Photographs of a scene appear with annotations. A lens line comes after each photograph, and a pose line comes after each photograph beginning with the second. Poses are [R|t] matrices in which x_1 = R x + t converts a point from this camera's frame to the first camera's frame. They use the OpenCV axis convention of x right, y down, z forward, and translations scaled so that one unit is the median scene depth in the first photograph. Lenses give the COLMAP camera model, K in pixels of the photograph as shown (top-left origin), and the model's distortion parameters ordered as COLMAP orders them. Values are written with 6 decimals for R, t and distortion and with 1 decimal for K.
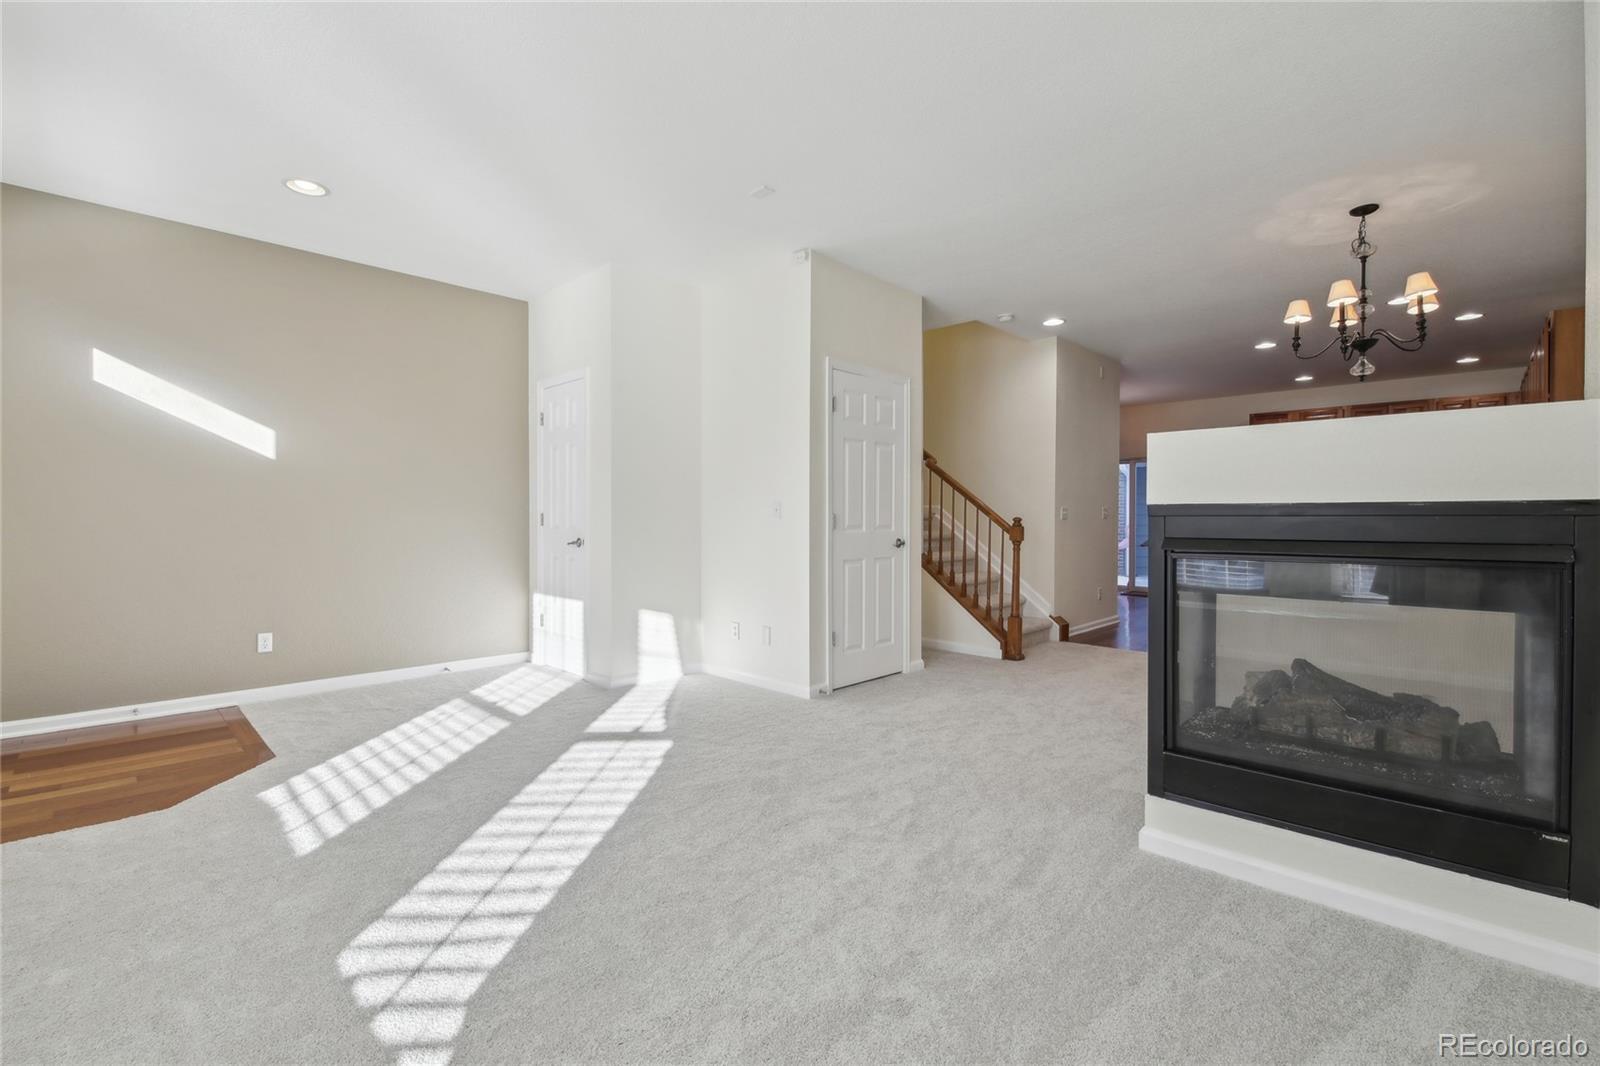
lens RADIAL K [[695.8, 0, 803.7], [0, 695.8, 534.2], [0, 0, 1]] dist [0.000699, -0.006564]
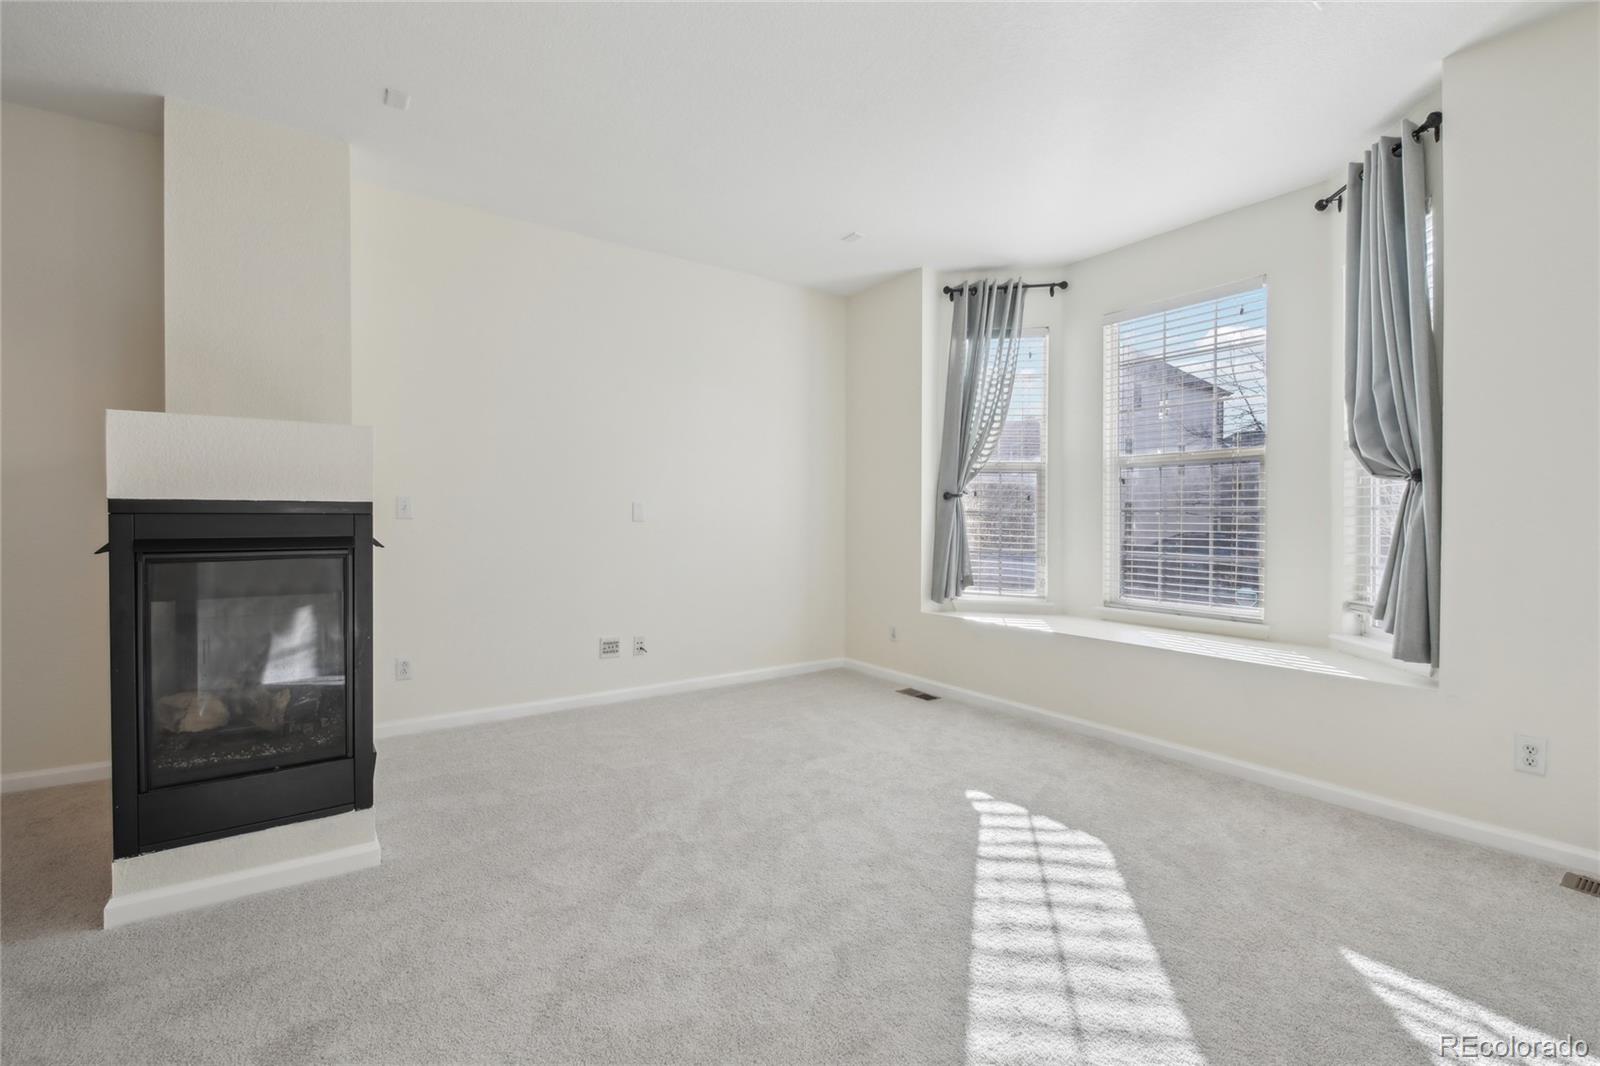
lens RADIAL K [[695.8, 0, 789.8], [0, 695.8, 524.9], [0, 0, 1]] dist [0.000699, -0.006564]
pose [[-0.978701, -0.012772, 0.204893, -0.229595], [-0.004242, 0.999108, 0.042018, -0.047448], [-0.205247, 0.040253, -0.977882, 1.658371]]
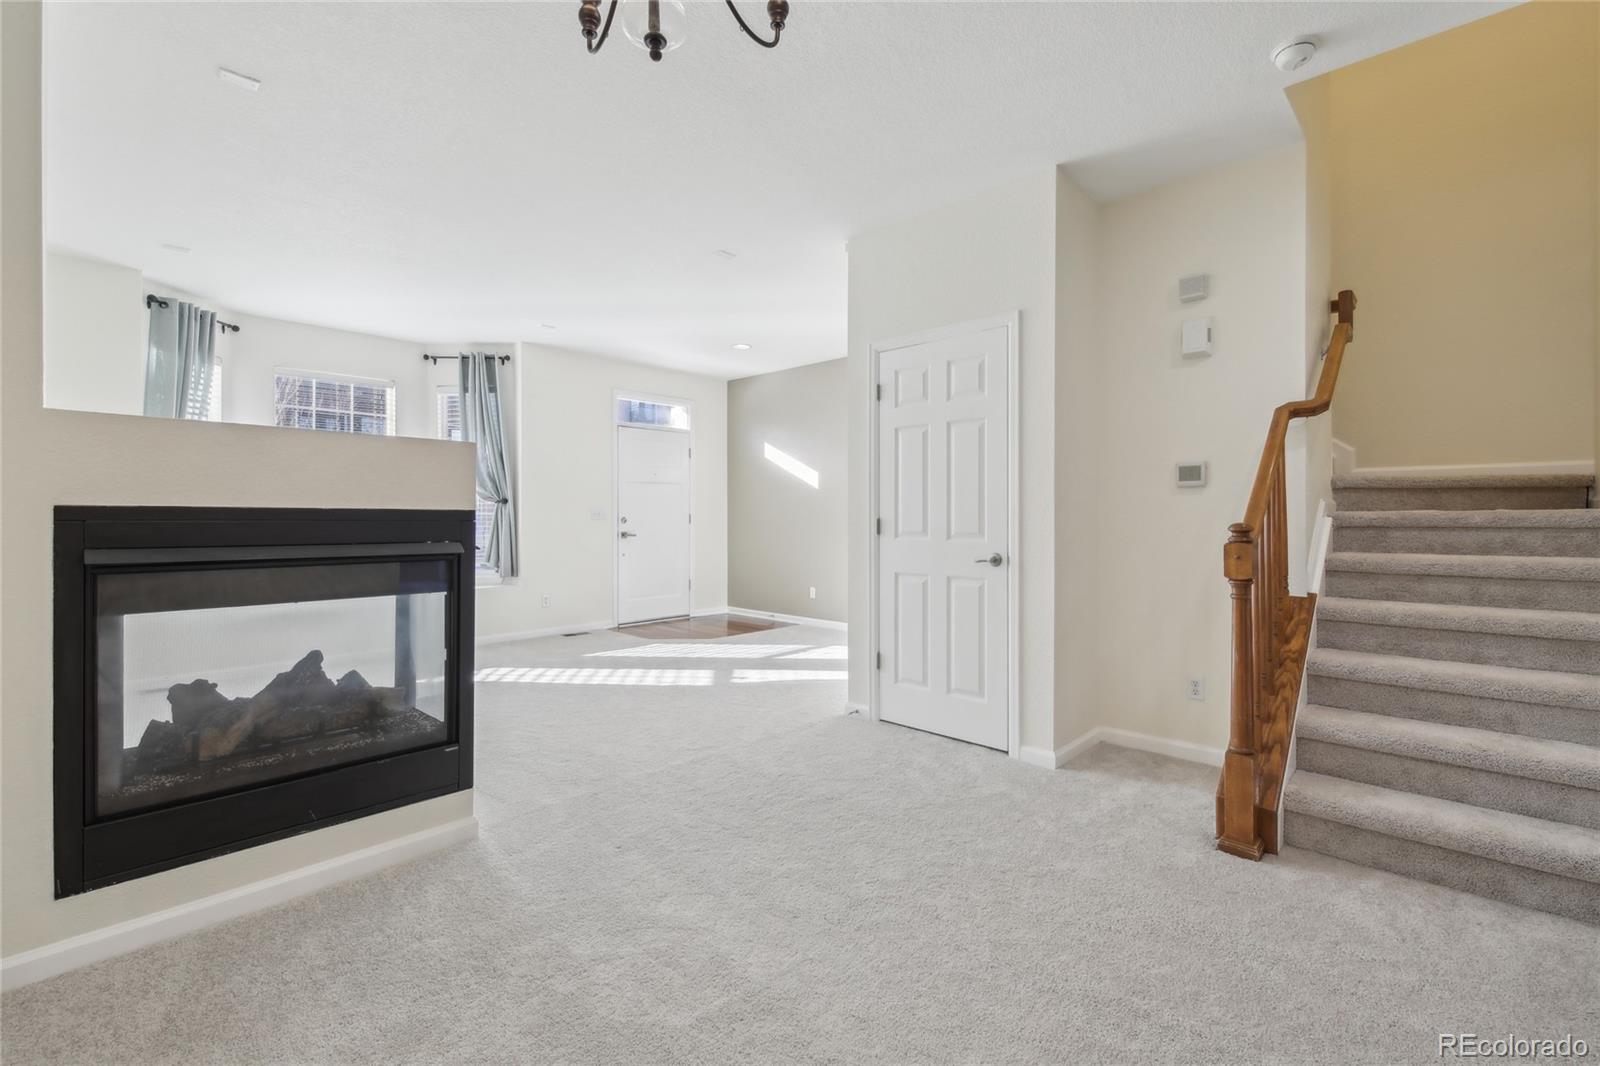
lens RADIAL K [[695.8, 0, 803.5], [0, 695.8, 520.0], [0, 0, 1]] dist [0.000699, -0.006564]
pose [[0.004929, -0.000223, -0.999988, 1.539755], [-0.024319, 0.999704, -0.000343, -0.040486], [0.999692, 0.024320, 0.004922, 1.505802]]
